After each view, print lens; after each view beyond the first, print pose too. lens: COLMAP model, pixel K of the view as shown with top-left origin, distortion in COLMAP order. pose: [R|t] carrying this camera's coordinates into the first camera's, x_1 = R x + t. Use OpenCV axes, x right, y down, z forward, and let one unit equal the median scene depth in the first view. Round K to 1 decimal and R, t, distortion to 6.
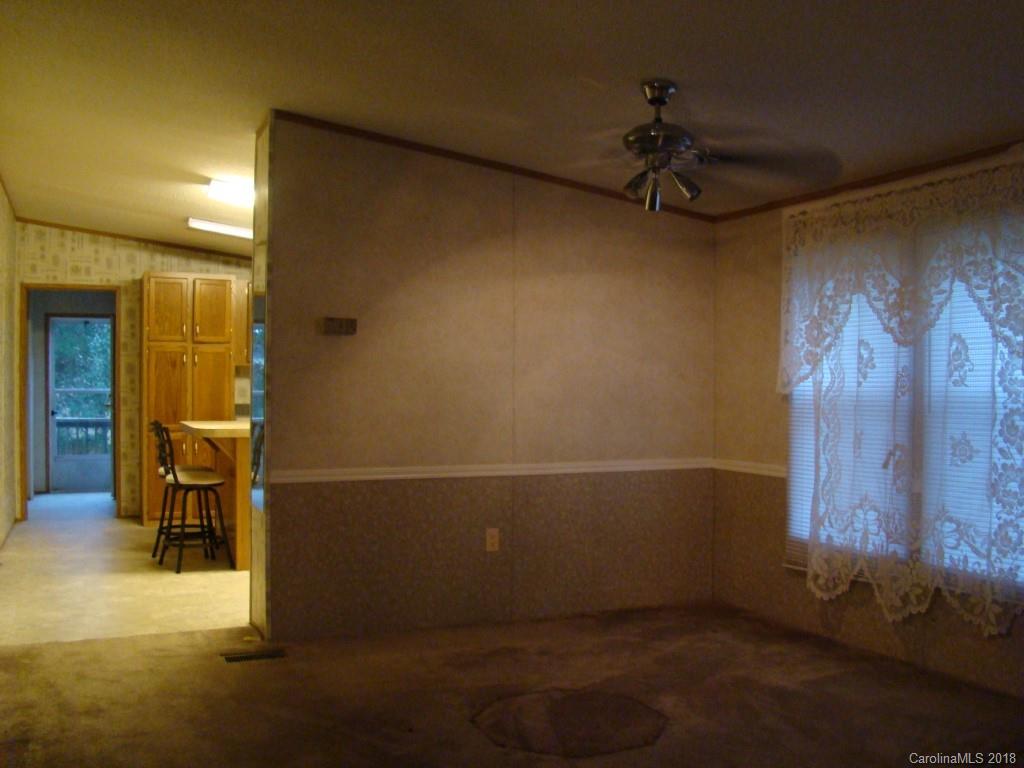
lens RADIAL K [[970.0, 0, 511.3], [0, 970.0, 389.7], [0, 0, 1]] dist [-0.169266, 0.105391]
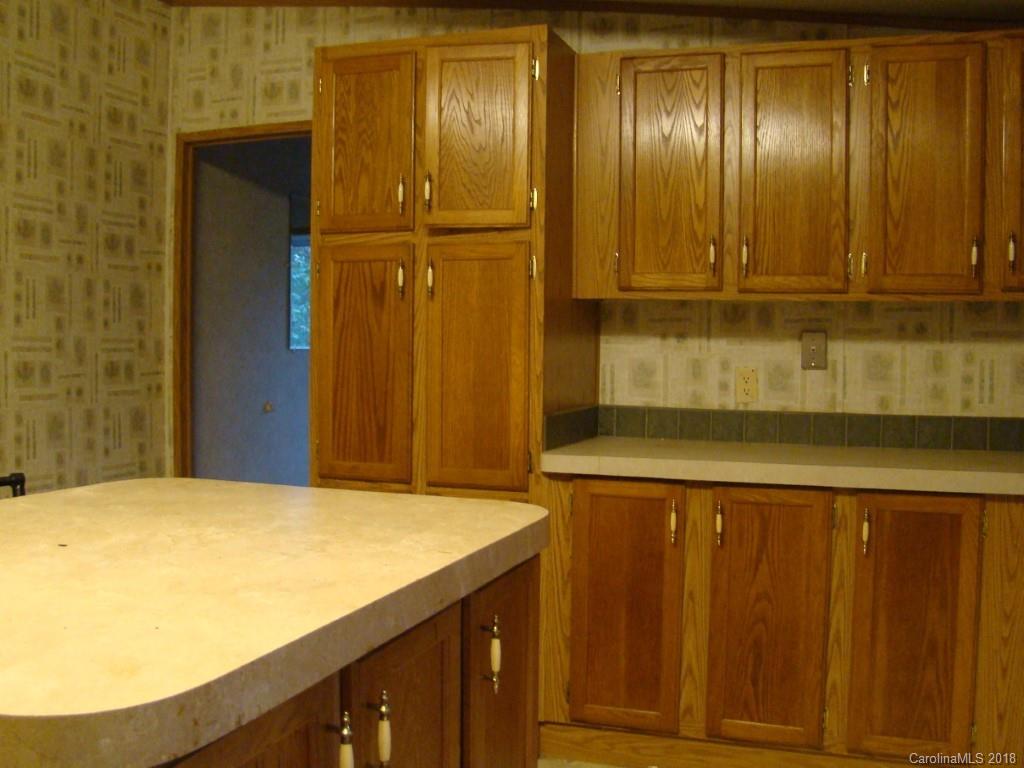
lens RADIAL K [[970.0, 0, 511.3], [0, 970.0, 389.7], [0, 0, 1]] dist [-0.169266, 0.105391]
pose [[0.725540, 0.041573, -0.686923, -0.067704], [-0.011676, 0.998774, 0.048114, -0.009242], [0.688081, -0.026888, 0.725136, 0.757556]]
